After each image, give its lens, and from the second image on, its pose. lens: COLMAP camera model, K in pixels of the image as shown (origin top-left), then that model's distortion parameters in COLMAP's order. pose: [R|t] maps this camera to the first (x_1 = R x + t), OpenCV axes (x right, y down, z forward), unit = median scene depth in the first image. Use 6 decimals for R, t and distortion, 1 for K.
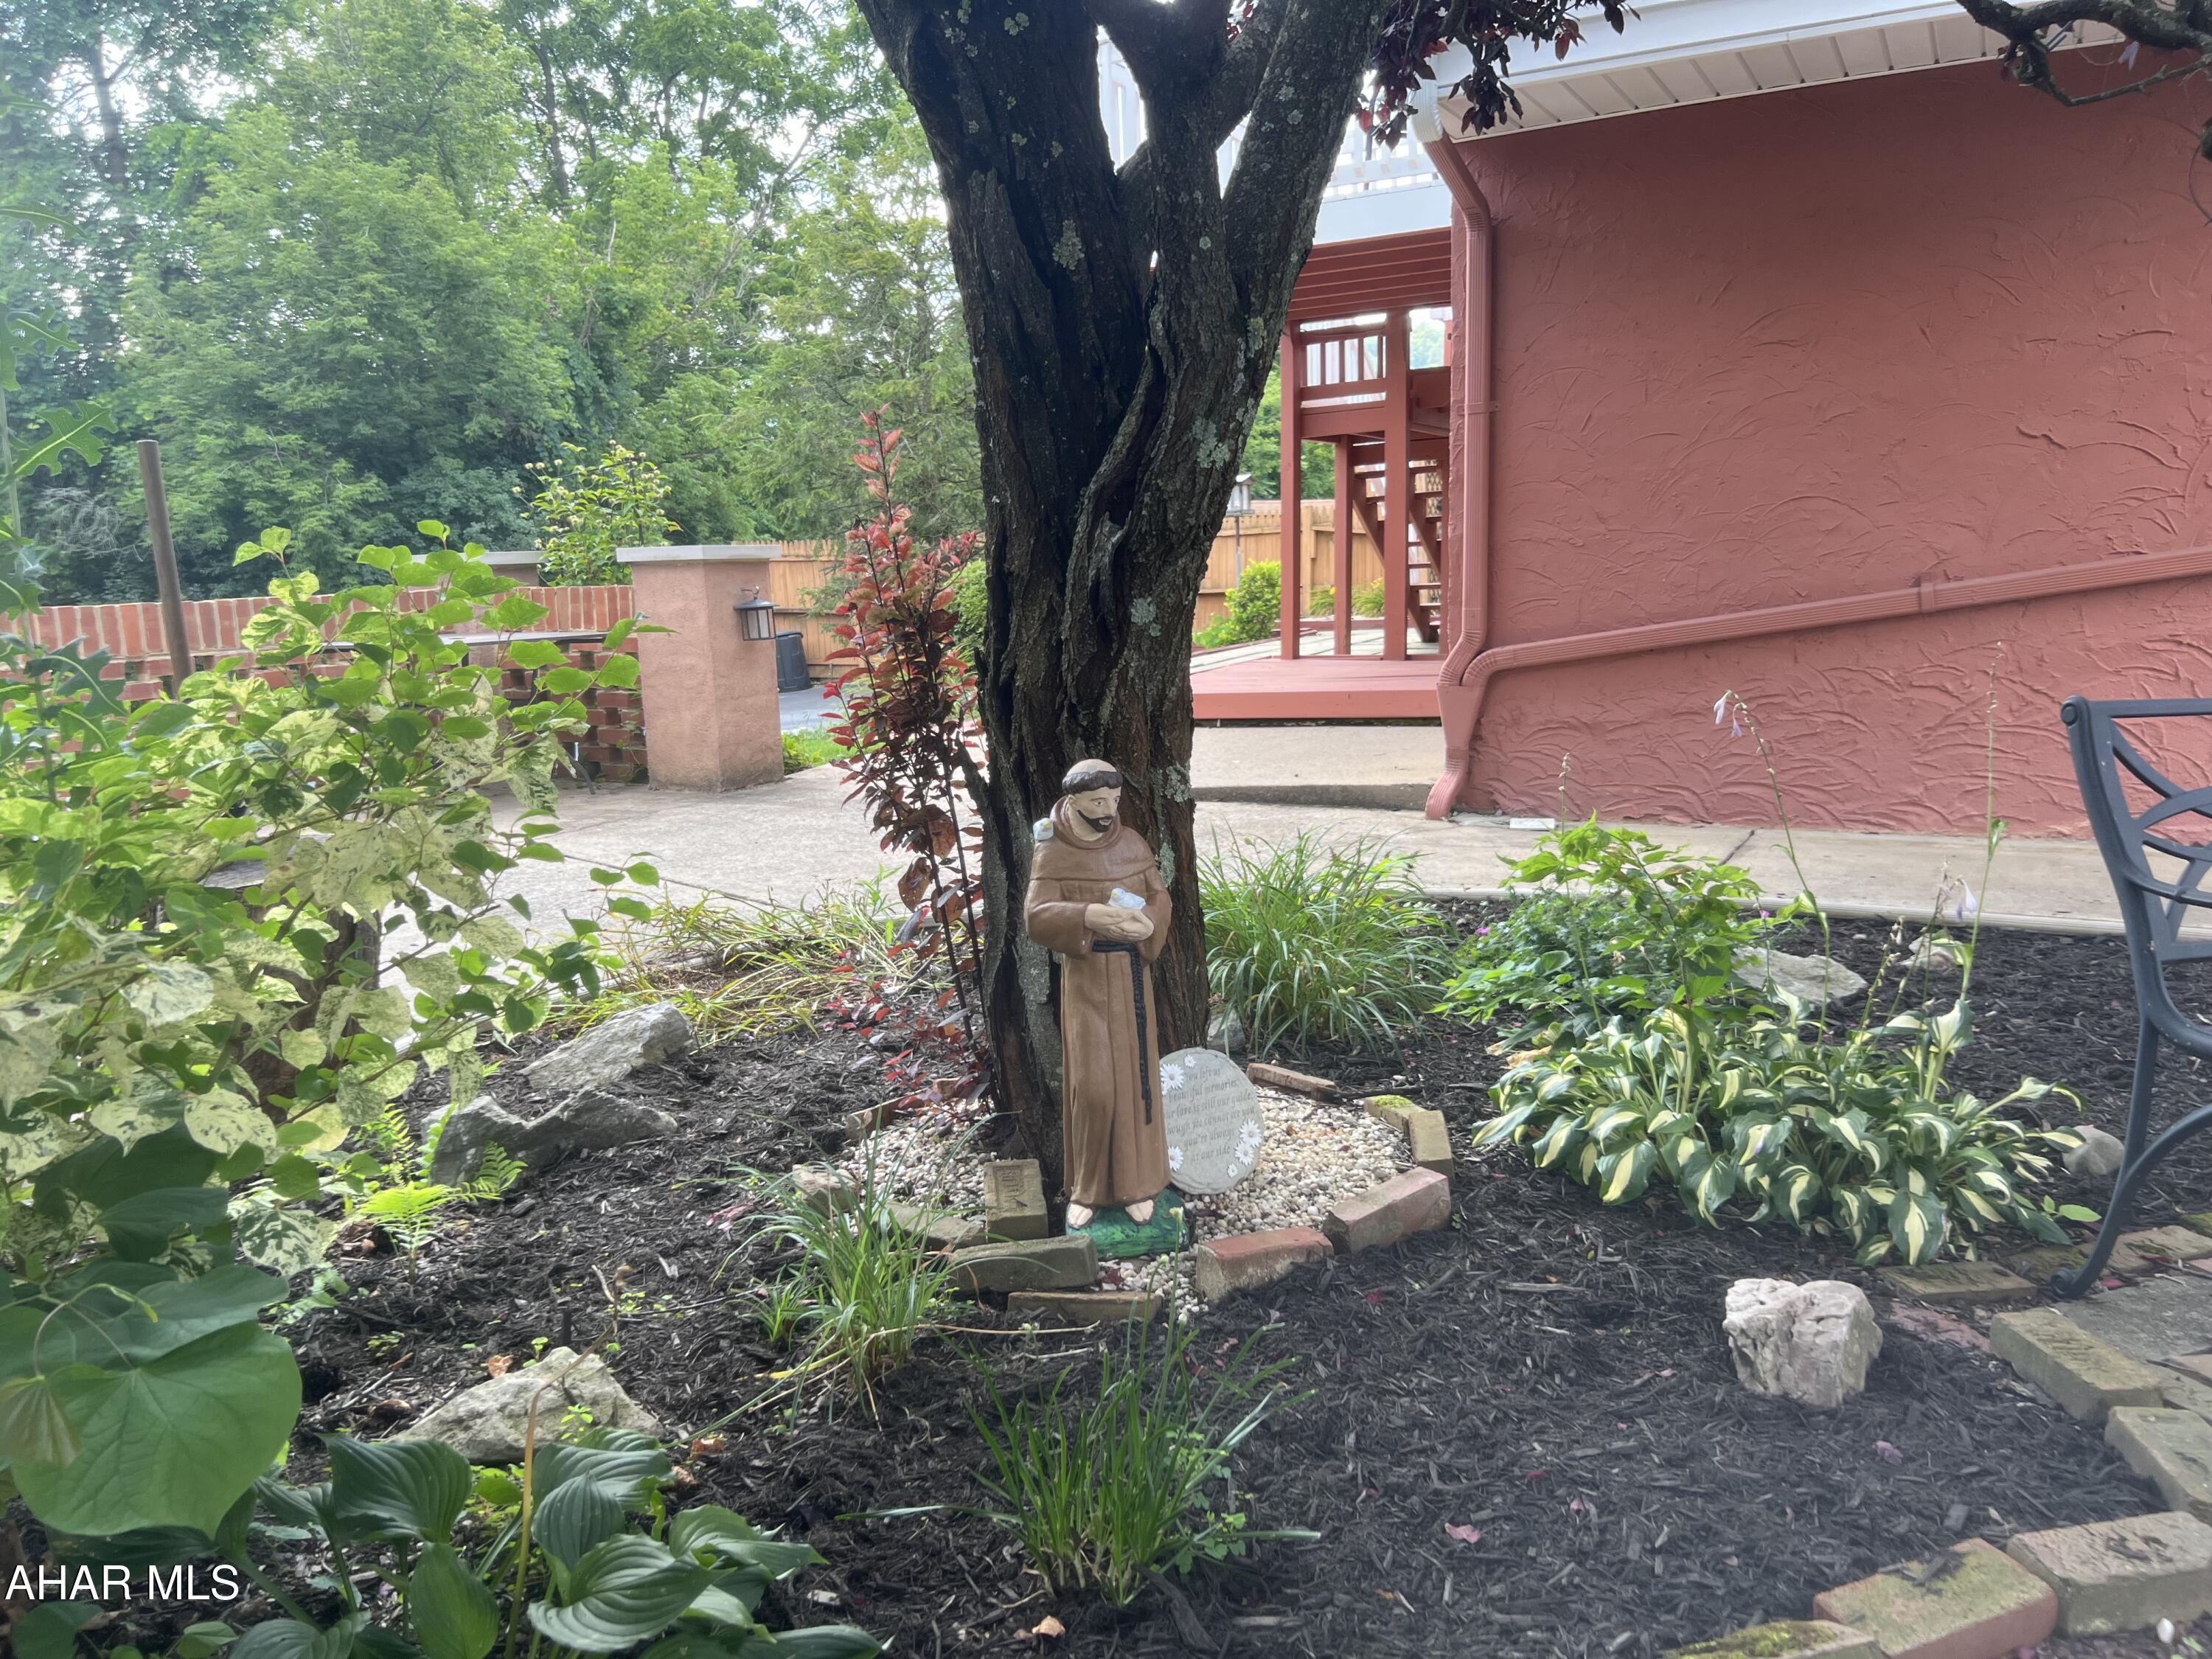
lens RADIAL K [[1671.3, 0, 1120.0], [0, 1671.3, 848.3], [0, 0, 1]] dist [0.056062, -0.064532]
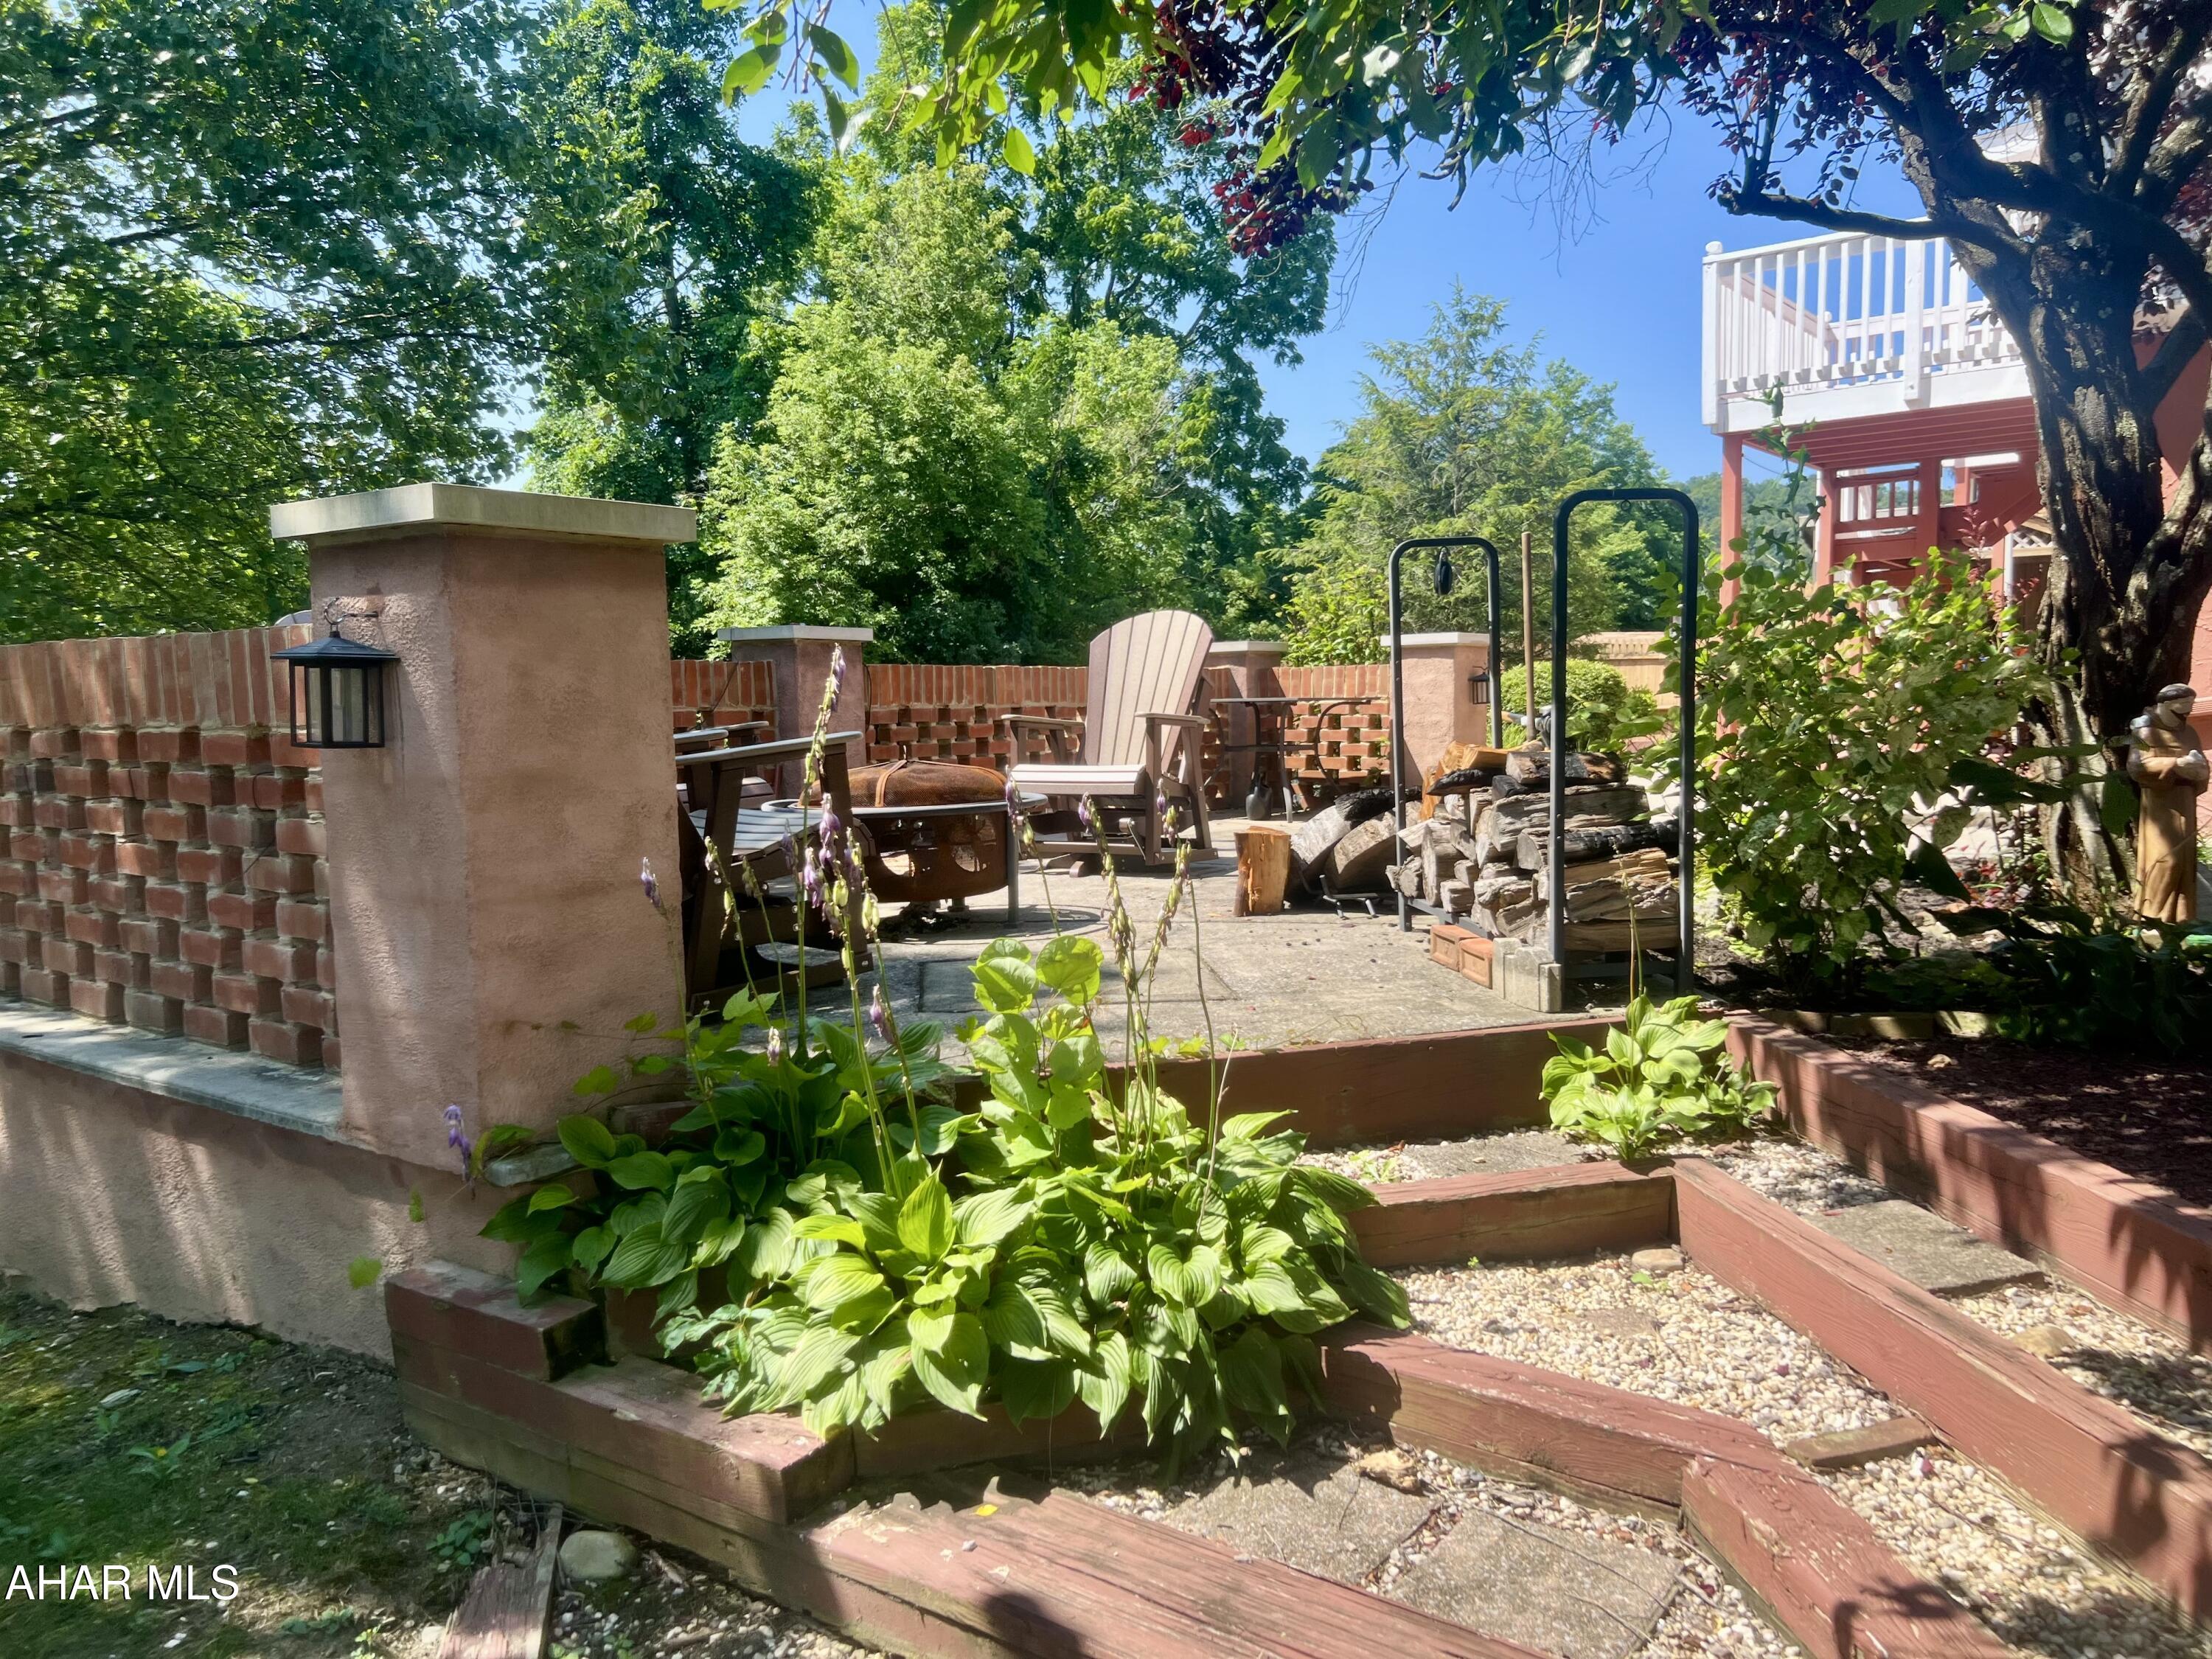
lens RADIAL K [[1671.3, 0, 1120.0], [0, 1671.3, 848.3], [0, 0, 1]] dist [0.056062, -0.064532]
pose [[0.987121, 0.033349, -0.156460, -0.198228], [-0.046450, 0.995644, -0.080838, 0.076716], [0.153083, 0.087064, 0.984371, -0.238370]]
